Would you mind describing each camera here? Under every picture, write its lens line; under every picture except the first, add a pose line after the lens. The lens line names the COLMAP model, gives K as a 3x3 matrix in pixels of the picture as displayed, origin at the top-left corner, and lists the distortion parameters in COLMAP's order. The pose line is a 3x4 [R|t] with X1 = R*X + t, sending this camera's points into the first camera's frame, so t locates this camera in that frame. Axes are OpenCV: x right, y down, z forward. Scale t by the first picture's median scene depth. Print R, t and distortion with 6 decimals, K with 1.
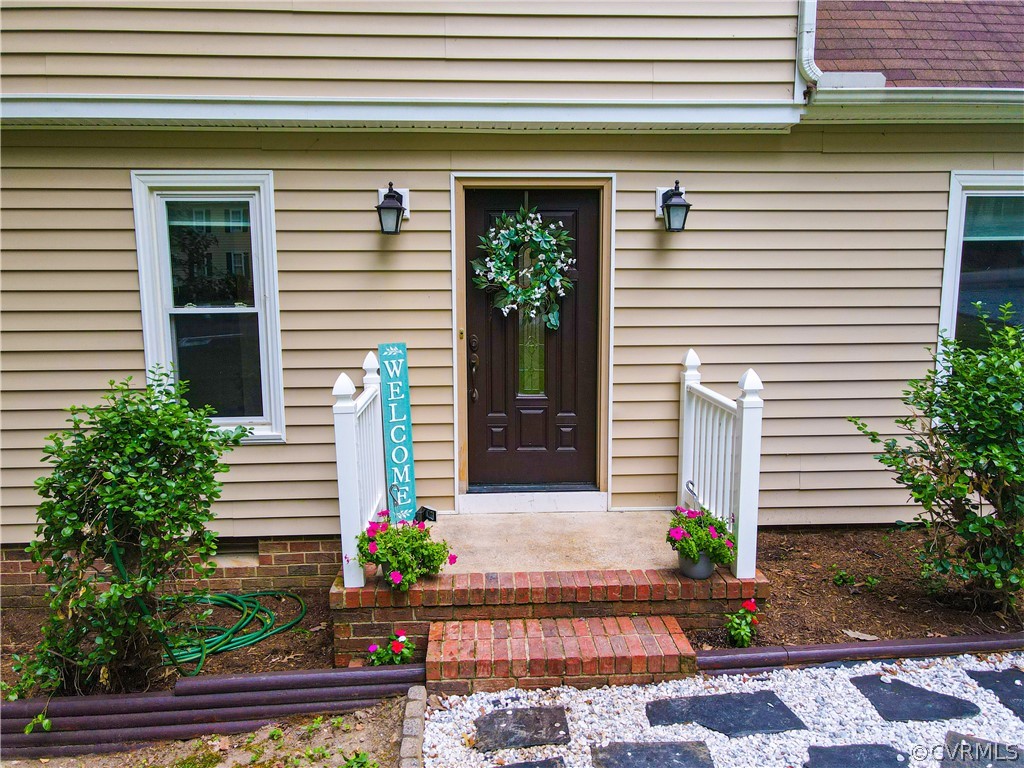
lens RADIAL K [[745.1, 0, 512.0], [0, 745.1, 384.0], [0, 0, 1]] dist [0.013482, 0.002921]
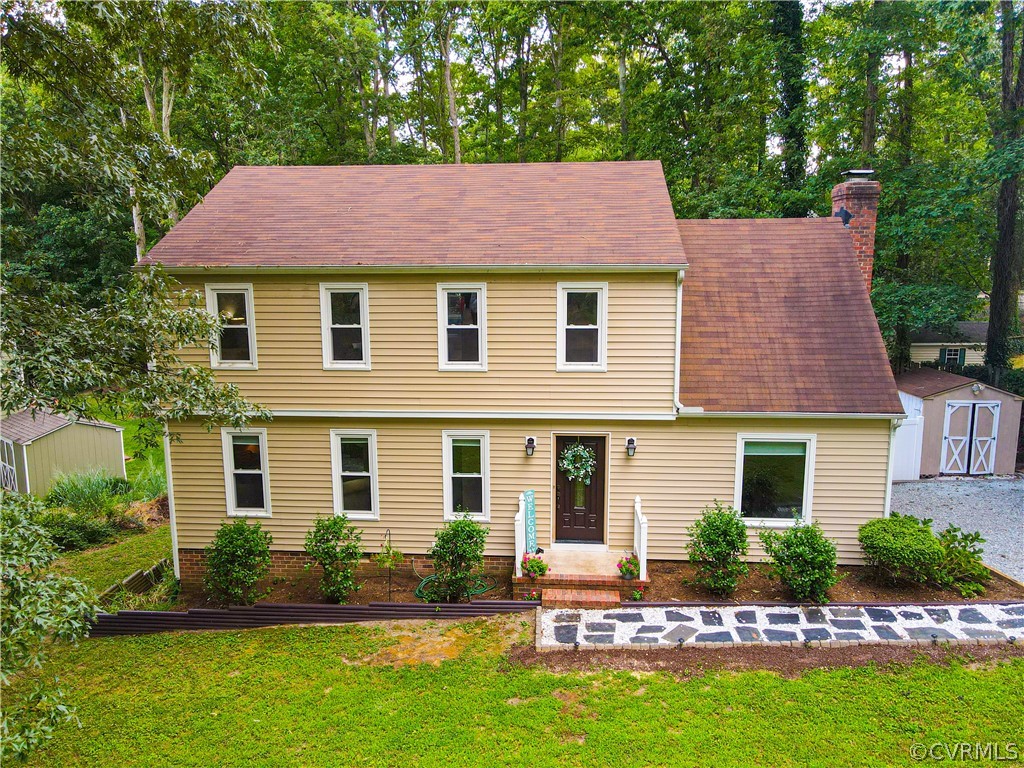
lens RADIAL K [[739.1, 0, 512.0], [0, 739.1, 384.0], [0, 0, 1]] dist [-0.008361, 0.004346]
pose [[0.991854, 0.020800, -0.125669, 0.140198], [-0.017511, 0.999476, 0.027221, -0.635298], [0.126169, -0.024799, 0.991699, -2.115609]]
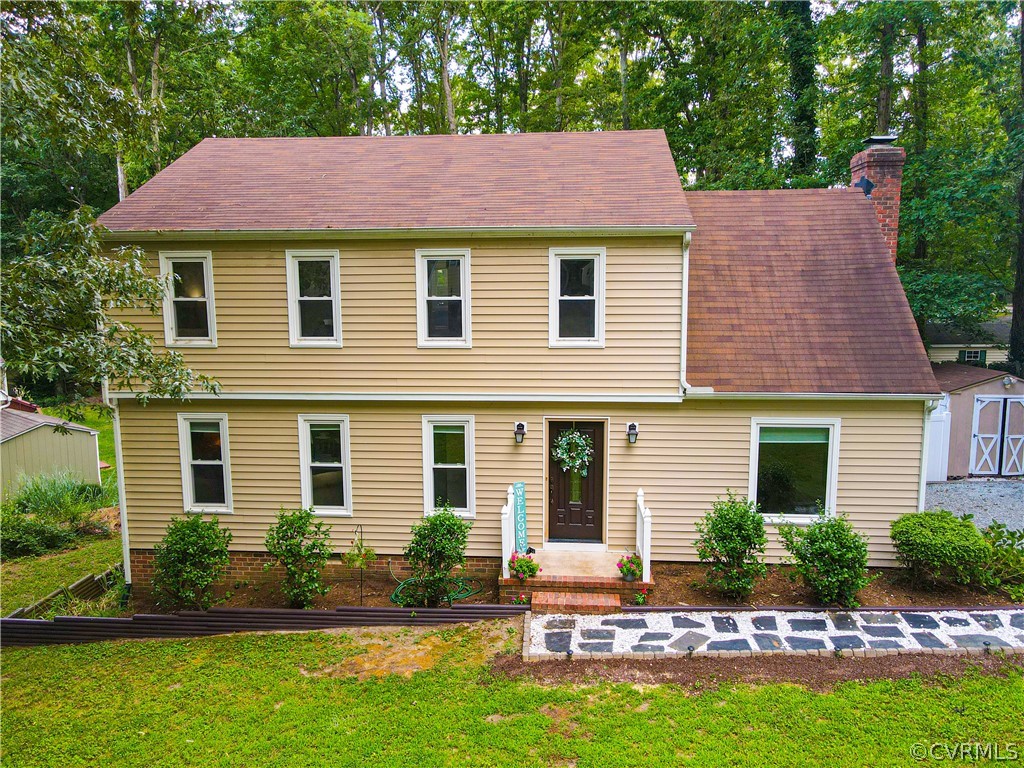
lens RADIAL K [[740.5, 0, 512.0], [0, 740.5, 384.0], [0, 0, 1]] dist [0.001116, -0.007201]
pose [[0.991185, 0.017802, -0.131282, 0.166453], [-0.018027, 0.999837, -0.000520, -0.461609], [0.131252, 0.002882, 0.991345, -1.781767]]
